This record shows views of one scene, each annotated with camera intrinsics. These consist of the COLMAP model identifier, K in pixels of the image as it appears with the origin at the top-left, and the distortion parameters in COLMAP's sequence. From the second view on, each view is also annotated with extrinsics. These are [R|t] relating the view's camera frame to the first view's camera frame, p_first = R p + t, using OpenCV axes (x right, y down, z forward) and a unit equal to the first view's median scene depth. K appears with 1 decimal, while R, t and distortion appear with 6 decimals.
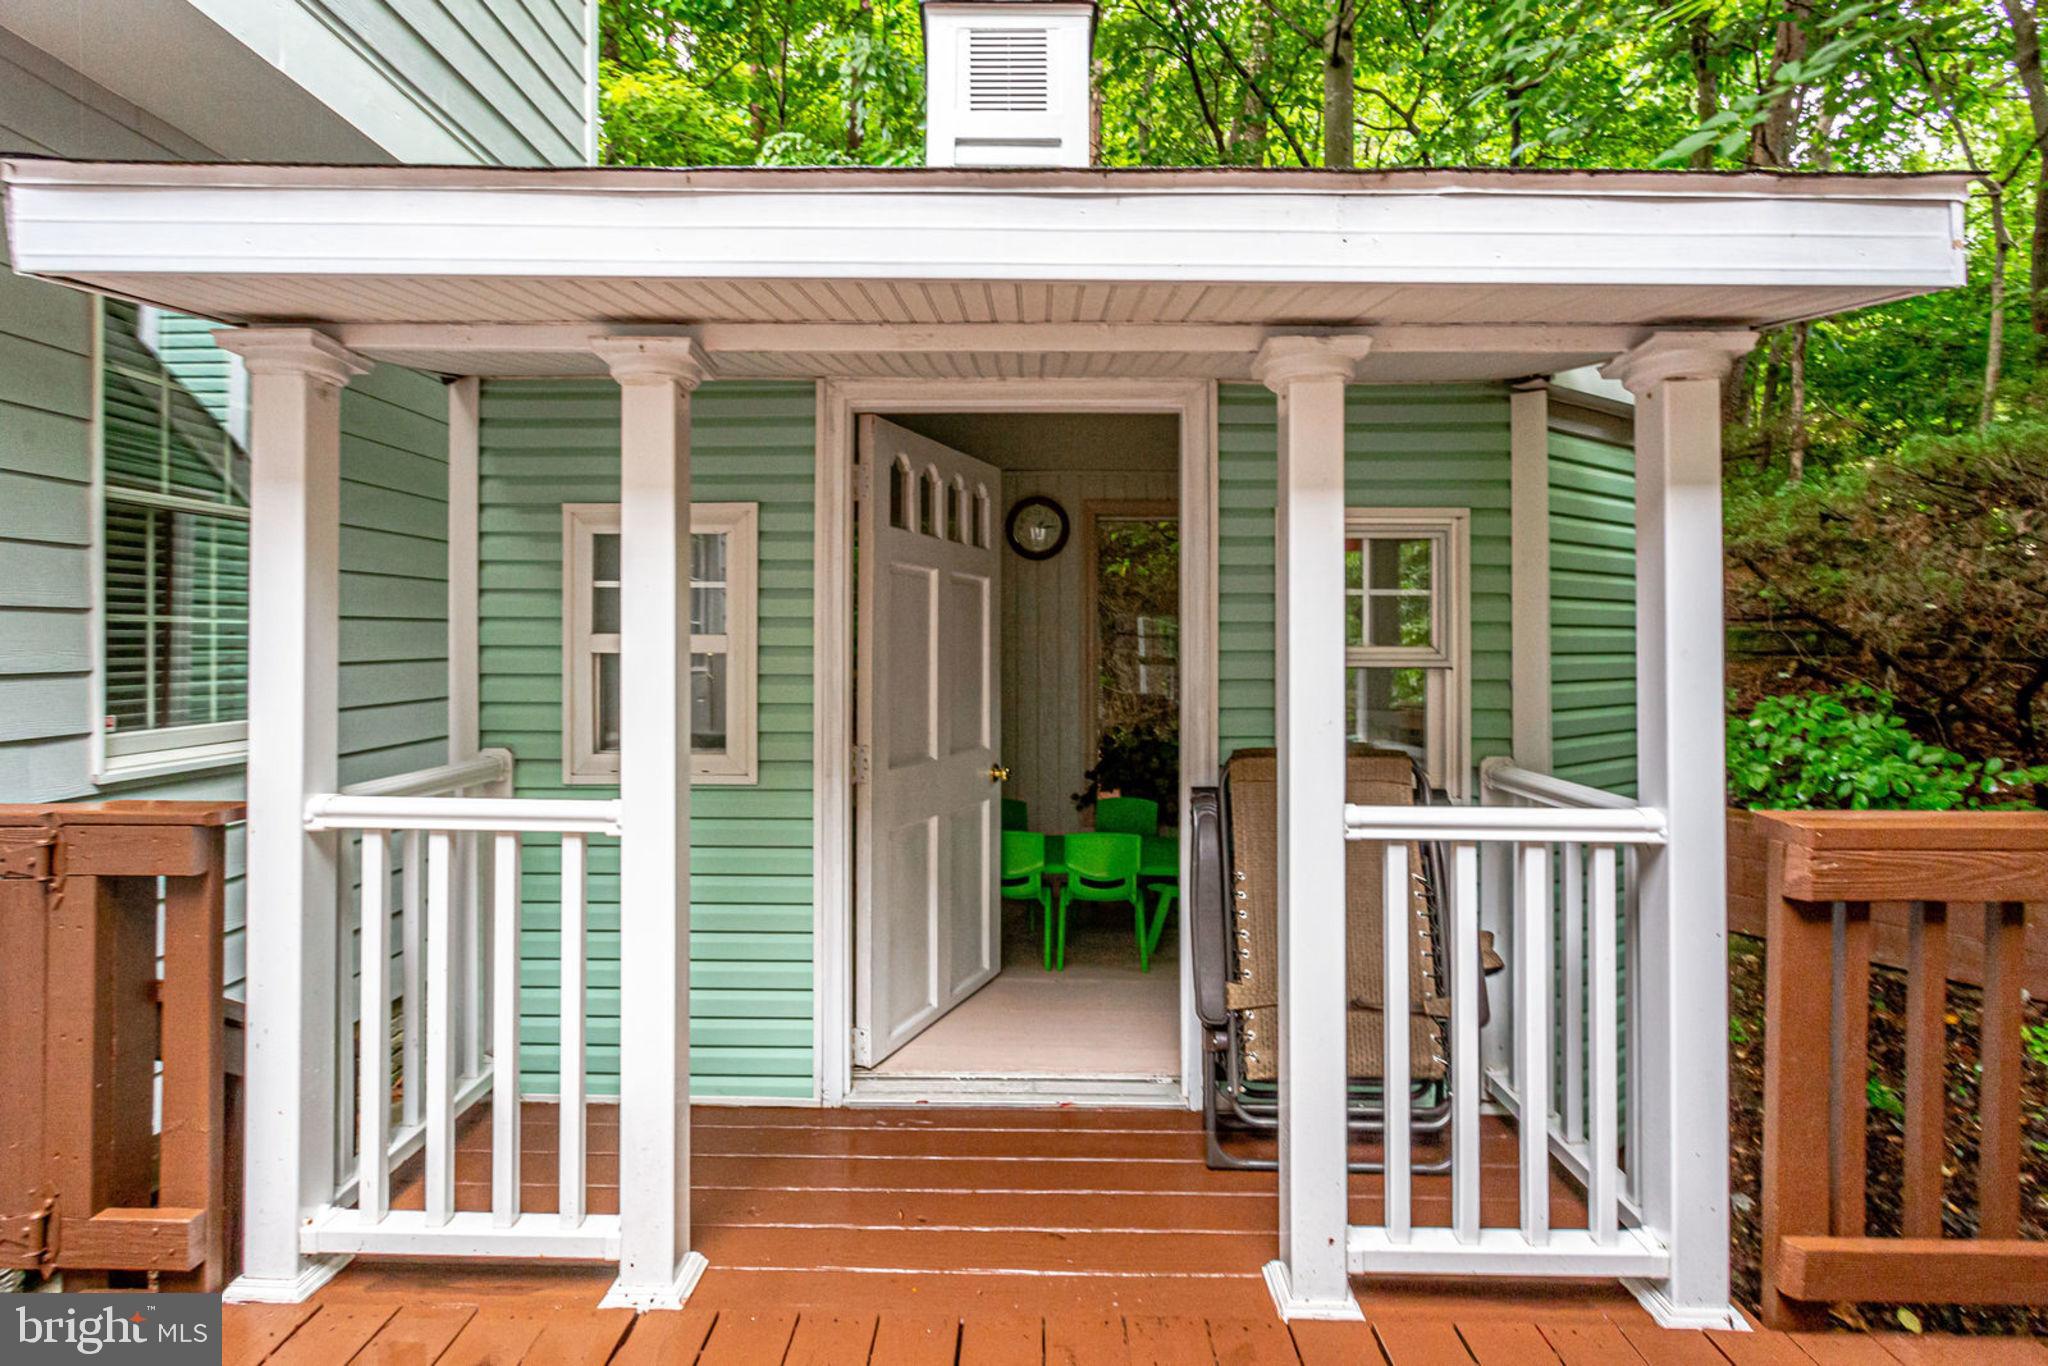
lens RADIAL K [[1025.6, 0, 1024.1], [0, 1025.6, 639.3], [0, 0, 1]] dist [-0.001667, 0.000510]
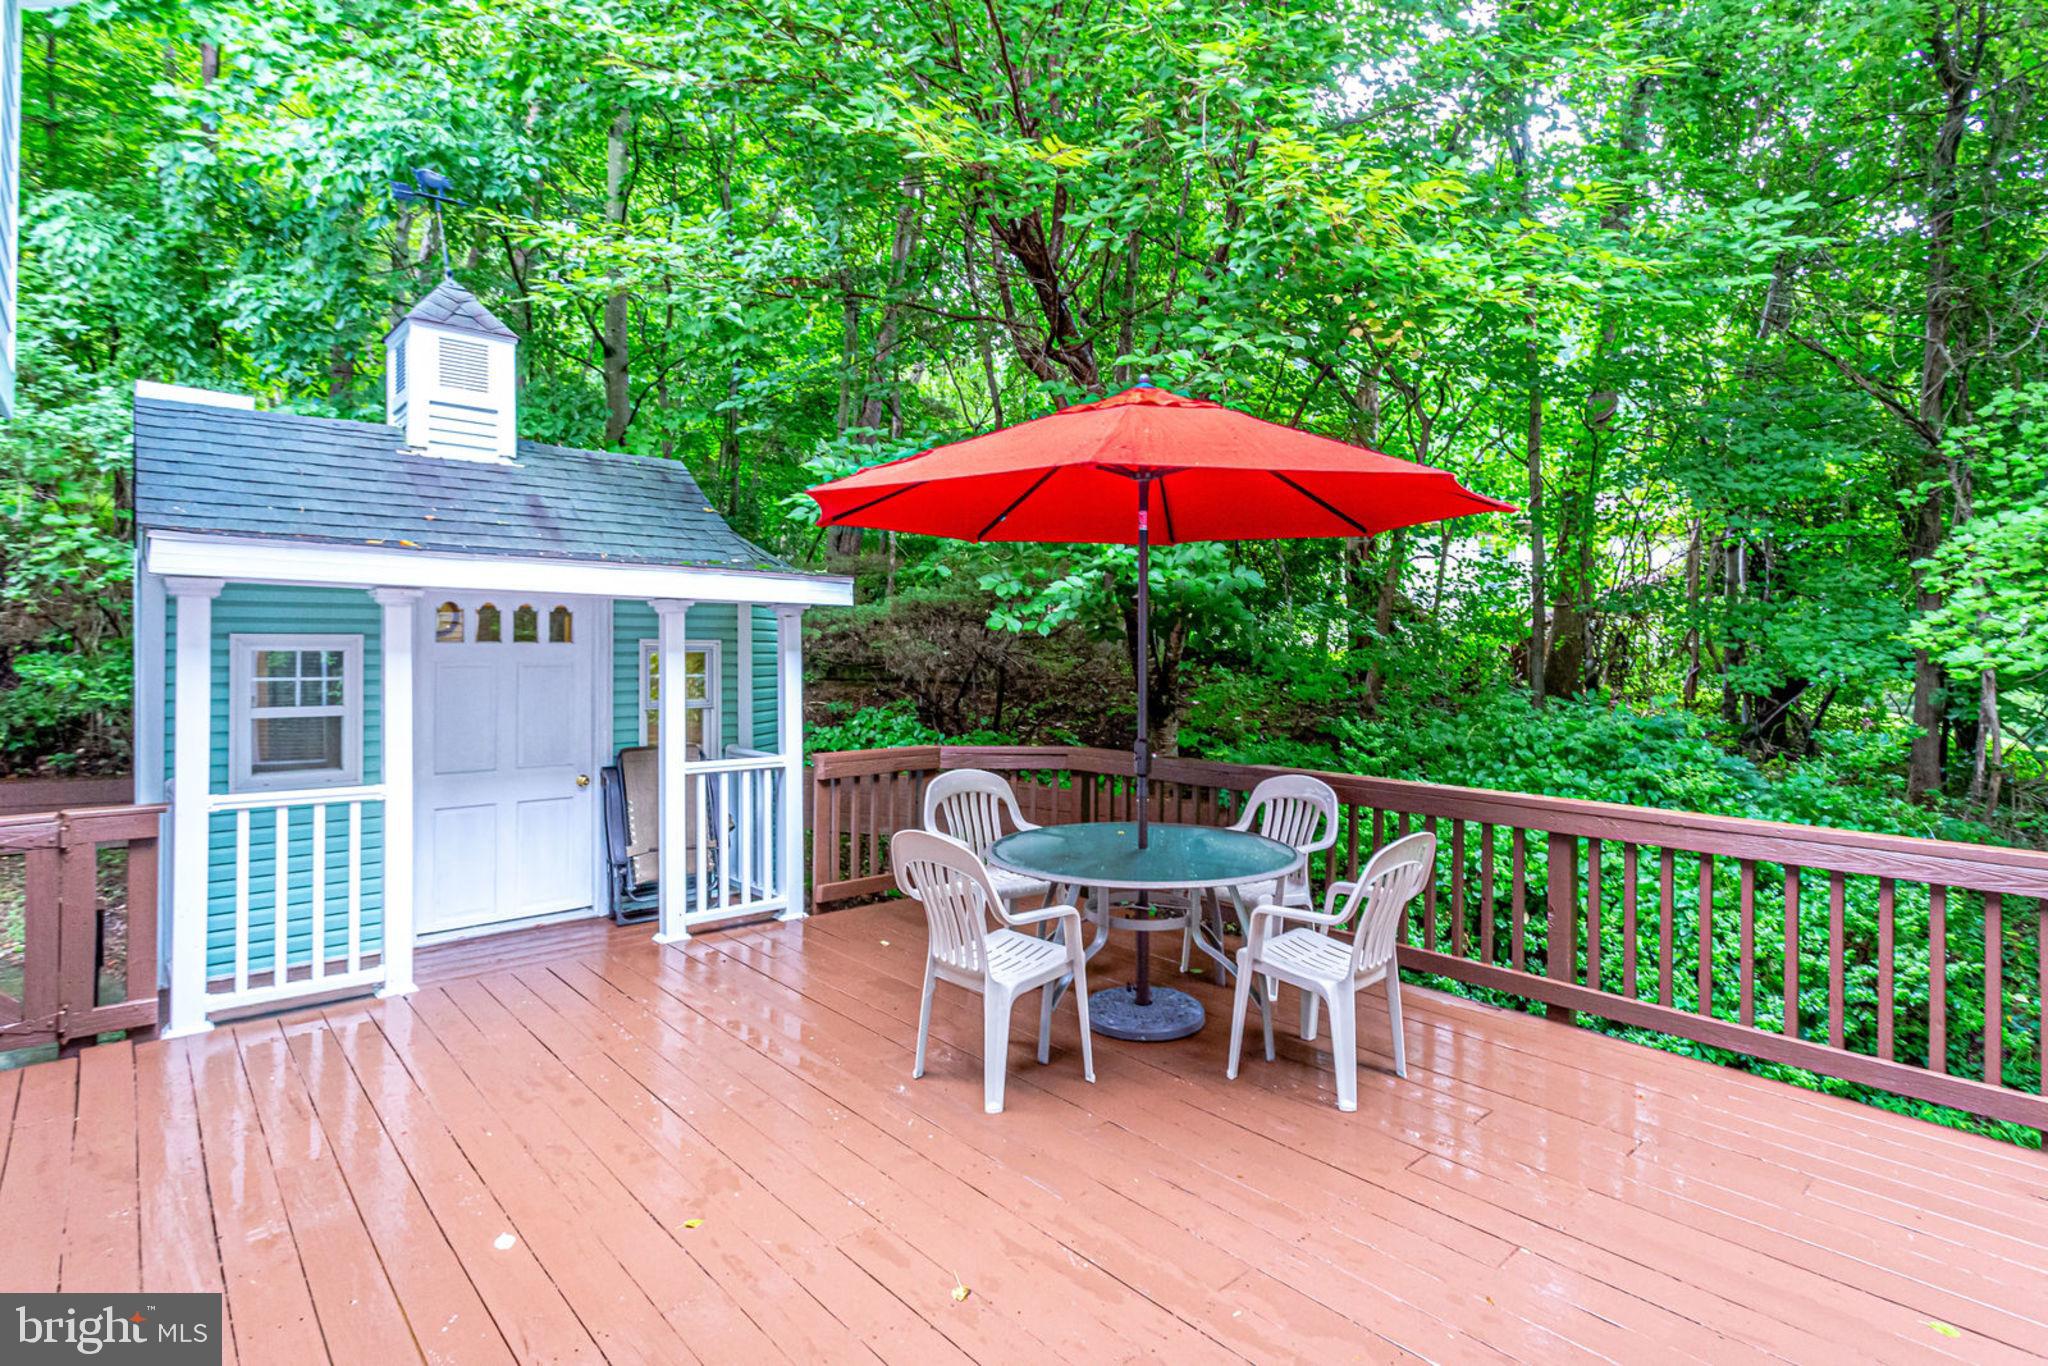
lens RADIAL K [[1025.6, 0, 1024.1], [0, 1025.6, 639.3], [0, 0, 1]] dist [-0.001667, 0.000510]
pose [[0.749069, 0.003331, 0.662484, -0.692943], [0.003761, 0.999950, -0.009281, -0.119339], [-0.662481, 0.009444, 0.749019, -1.406124]]
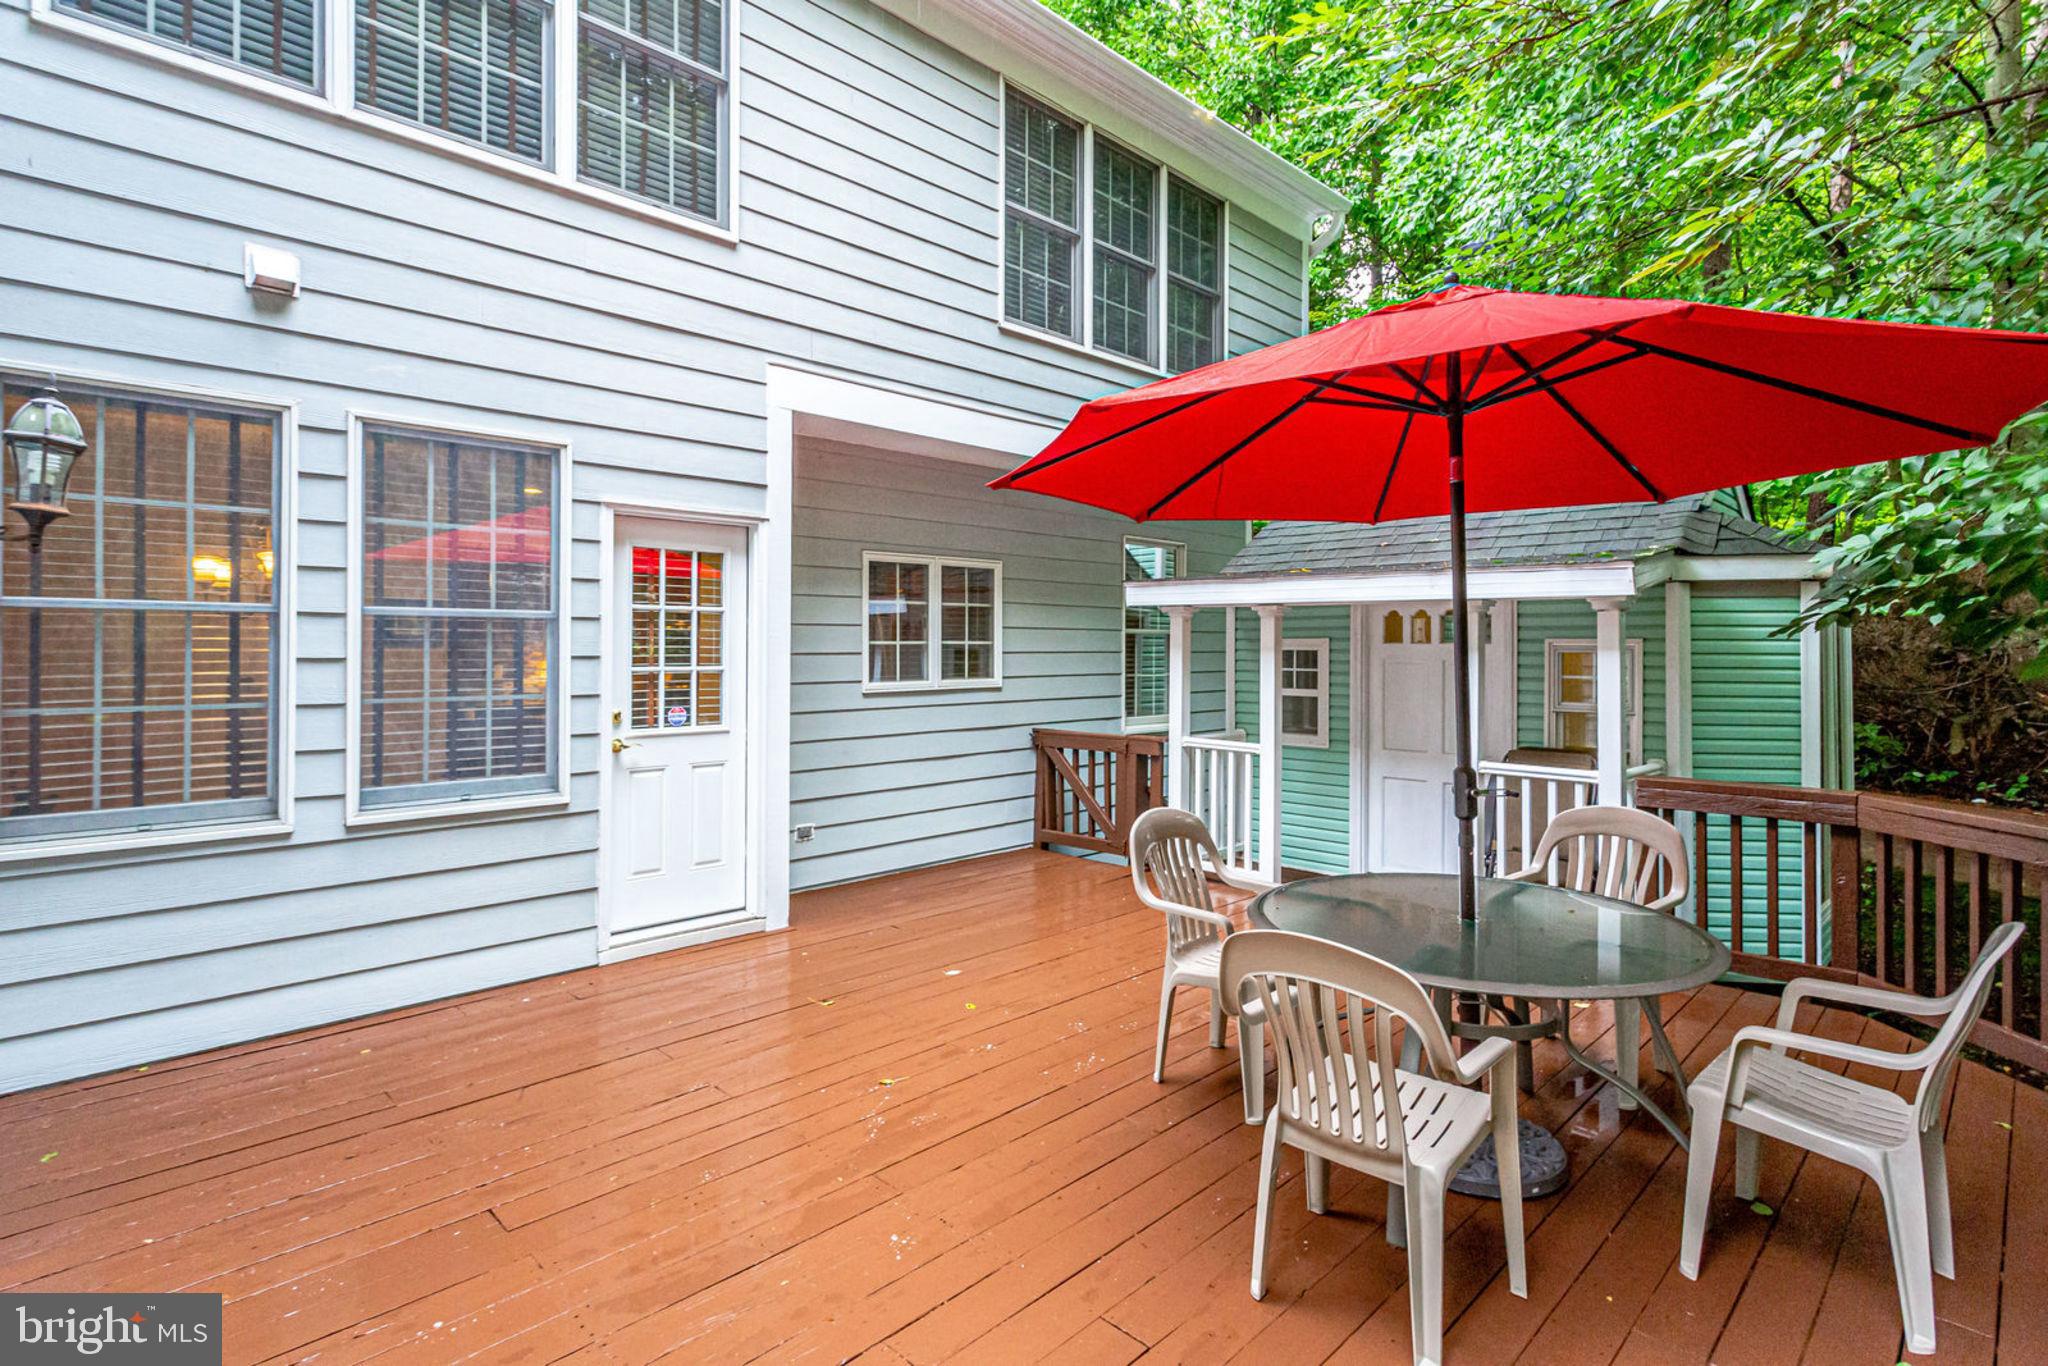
lens RADIAL K [[1025.6, 0, 1024.1], [0, 1025.6, 639.3], [0, 0, 1]] dist [-0.001667, 0.000510]
pose [[0.711941, -0.008341, -0.702190, 1.159647], [-0.004447, 0.999856, -0.016386, -0.098833], [0.702225, 0.014788, 0.711801, -1.580797]]
